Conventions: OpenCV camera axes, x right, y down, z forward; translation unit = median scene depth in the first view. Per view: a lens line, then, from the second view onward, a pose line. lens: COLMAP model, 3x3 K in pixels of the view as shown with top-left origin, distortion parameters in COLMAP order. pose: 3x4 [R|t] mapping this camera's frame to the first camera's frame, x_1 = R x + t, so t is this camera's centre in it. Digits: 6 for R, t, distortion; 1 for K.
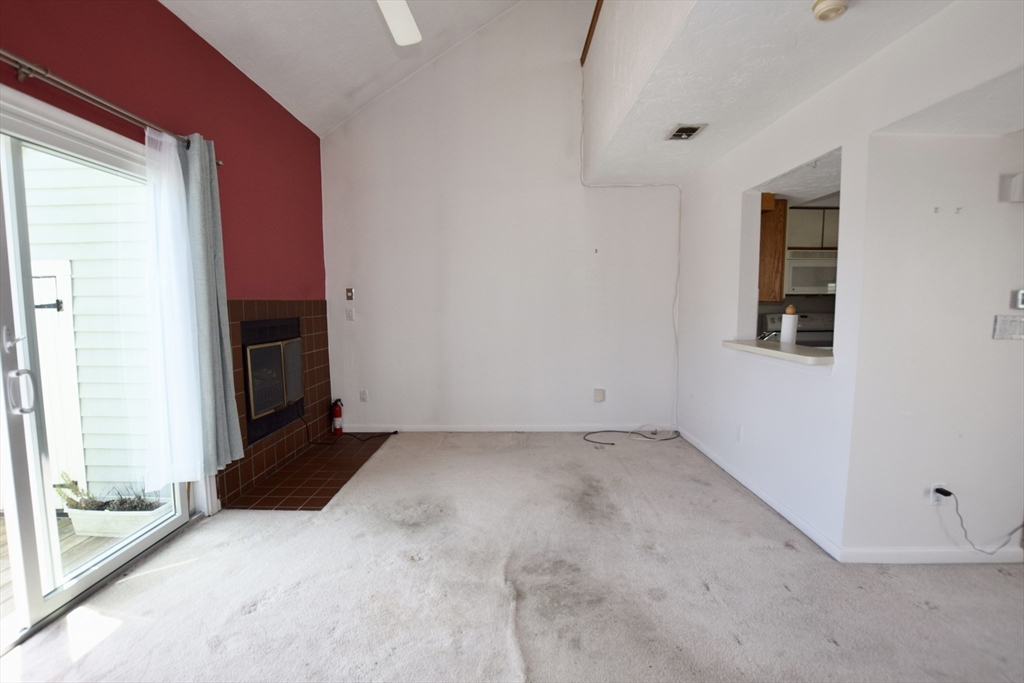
lens RADIAL K [[463.5, 0, 511.9], [0, 463.5, 345.8], [0, 0, 1]] dist [-0.031029, 0.001188]
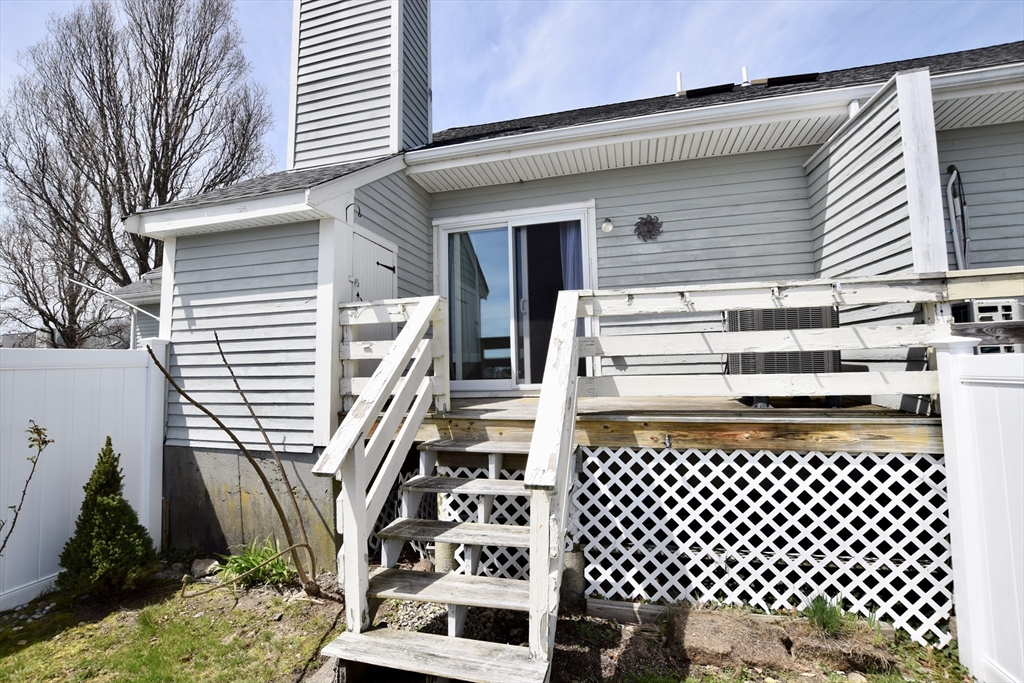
lens RADIAL K [[463.5, 0, 511.9], [0, 463.5, 345.8], [0, 0, 1]] dist [-0.031029, 0.001188]
pose [[0.242563, 0.063131, 0.968079, -2.461443], [0.111195, 0.989495, -0.092389, 0.382266], [-0.963742, 0.130056, 0.232995, 0.215475]]
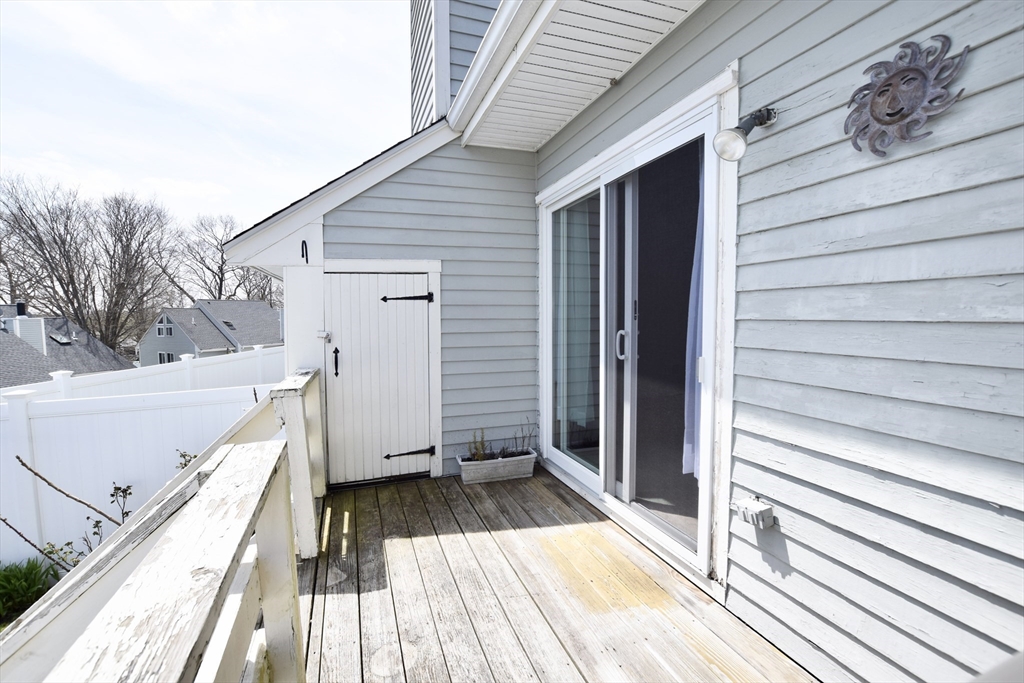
lens RADIAL K [[450.1, 0, 512.5], [0, 450.1, 345.4], [0, 0, 1]] dist [-0.035802, 0.005015]
pose [[0.942474, -0.030929, 0.332846, -1.170845], [0.038887, 0.999094, -0.017271, 0.065915], [-0.332010, 0.029221, 0.942823, -0.194233]]
